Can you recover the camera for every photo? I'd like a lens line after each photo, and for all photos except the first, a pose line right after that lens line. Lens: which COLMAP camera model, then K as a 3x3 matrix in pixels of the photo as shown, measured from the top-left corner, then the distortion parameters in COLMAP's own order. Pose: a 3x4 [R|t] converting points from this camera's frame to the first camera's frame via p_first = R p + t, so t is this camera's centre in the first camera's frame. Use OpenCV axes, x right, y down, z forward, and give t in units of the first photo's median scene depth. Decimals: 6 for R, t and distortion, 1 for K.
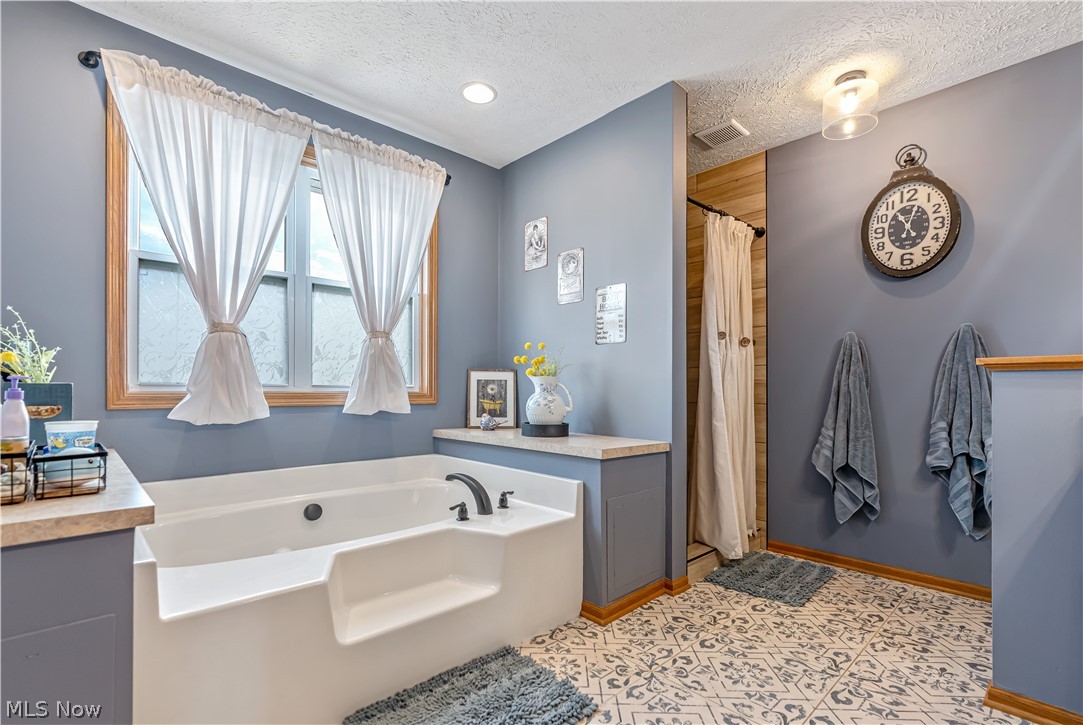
lens RADIAL K [[496.0, 0, 546.0], [0, 496.0, 391.9], [0, 0, 1]] dist [-0.006238, 0.000780]
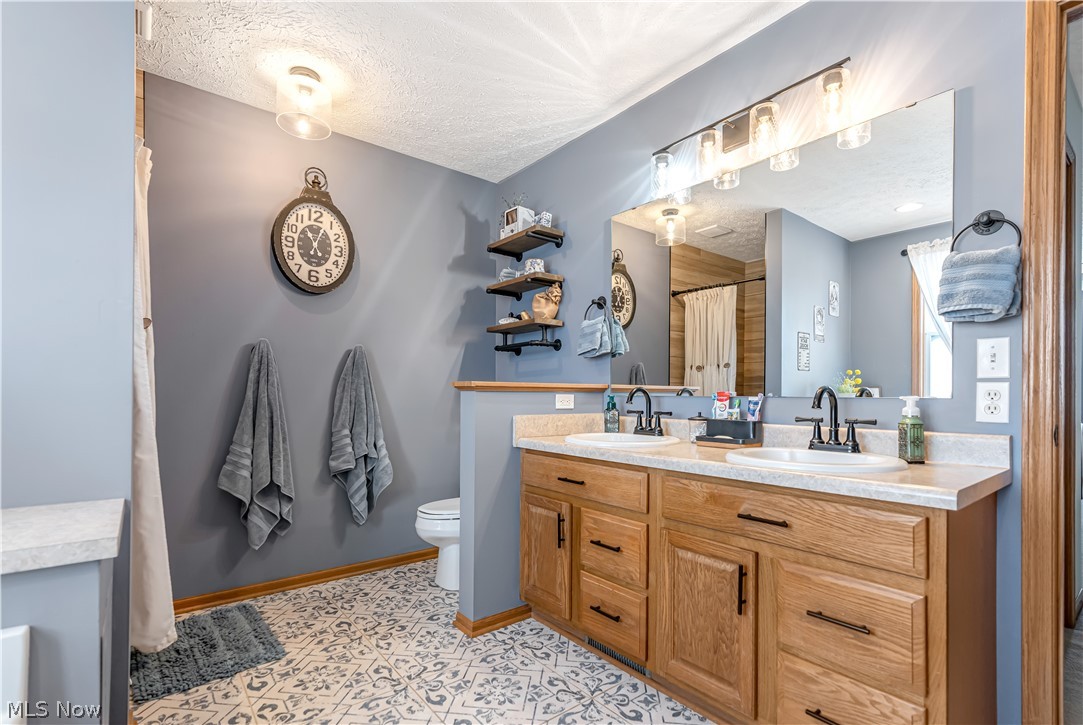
lens RADIAL K [[496.0, 0, 543.1], [0, 496.0, 392.9], [0, 0, 1]] dist [-0.006238, 0.000780]
pose [[0.080488, -0.000186, 0.996756, -0.278577], [-0.006271, 0.999980, 0.000693, -0.025114], [-0.996736, -0.006306, 0.080485, 0.433807]]
